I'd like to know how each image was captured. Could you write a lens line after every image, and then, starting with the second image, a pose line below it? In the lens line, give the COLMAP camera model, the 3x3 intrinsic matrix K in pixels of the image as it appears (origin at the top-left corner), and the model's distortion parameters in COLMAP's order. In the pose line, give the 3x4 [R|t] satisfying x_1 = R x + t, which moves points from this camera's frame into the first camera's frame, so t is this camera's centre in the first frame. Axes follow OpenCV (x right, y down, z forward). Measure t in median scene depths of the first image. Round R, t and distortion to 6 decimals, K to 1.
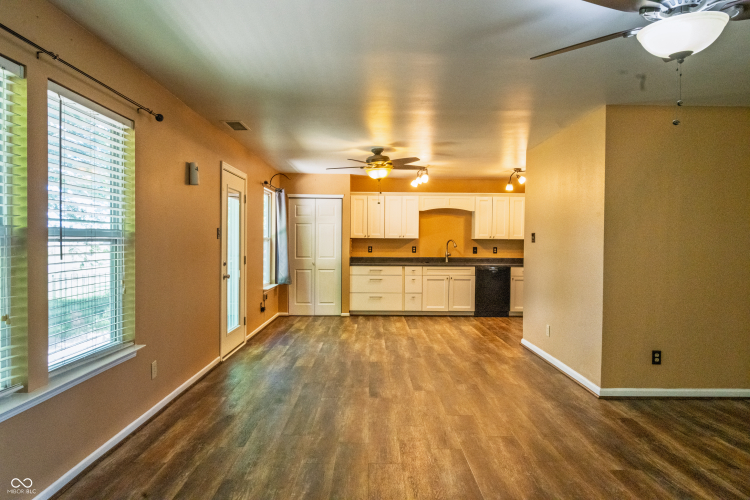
lens RADIAL K [[500.0, 0, 375.0], [0, 500.0, 250.0], [0, 0, 1]] dist [0.000640, -0.000932]
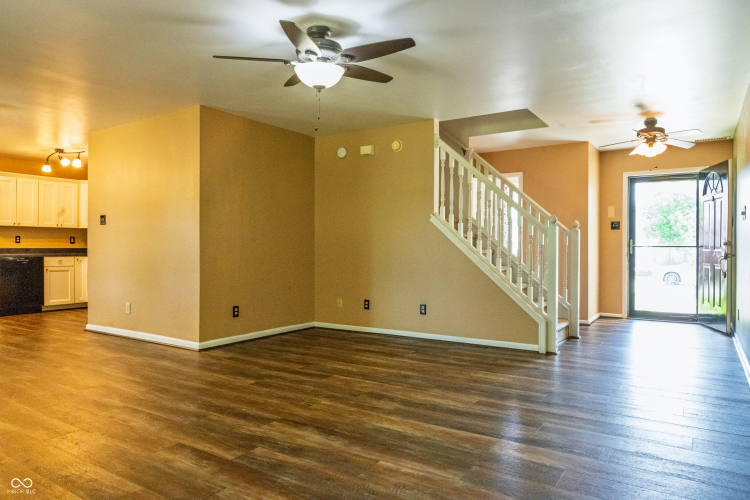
lens RADIAL K [[500.0, 0, 375.0], [0, 500.0, 250.0], [0, 0, 1]] dist [0.000640, -0.000932]
pose [[0.556483, -0.011924, 0.830774, -0.289530], [0.018093, 0.999834, 0.002231, 0.059460], [-0.830662, 0.013790, 0.556606, -0.009344]]
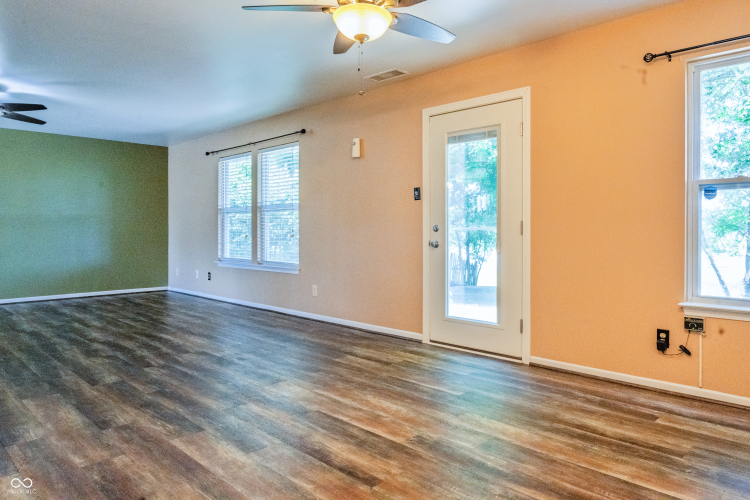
lens RADIAL K [[521.6, 0, 377.4], [0, 521.6, 227.0], [0, 0, 1]] dist [-0.005008, -0.001824]
pose [[-0.723919, 0.008307, -0.689835, 0.459728], [-0.002485, 0.999890, 0.014649, 0.015519], [0.689881, 0.012318, -0.723818, 1.953482]]
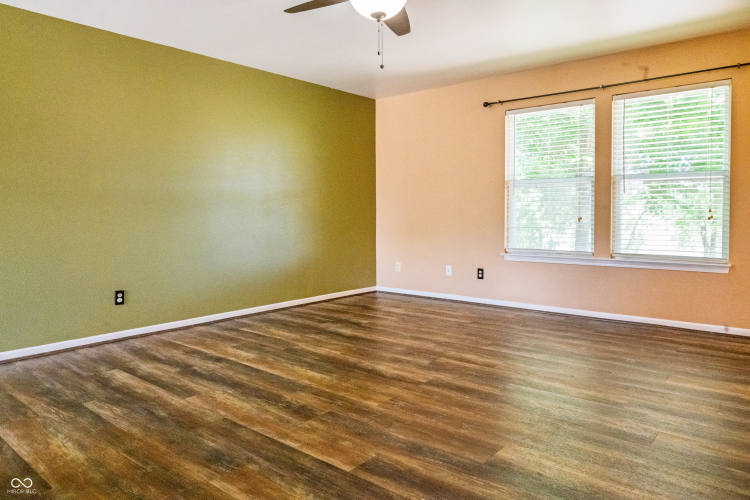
lens RADIAL K [[506.1, 0, 385.8], [0, 506.1, 232.6], [0, 0, 1]] dist [-0.000133, -0.000235]
pose [[-0.636014, 0.024113, -0.771301, 0.770939], [-0.015306, 0.998921, 0.043851, 0.056917], [0.771526, 0.039696, -0.634958, 0.886094]]
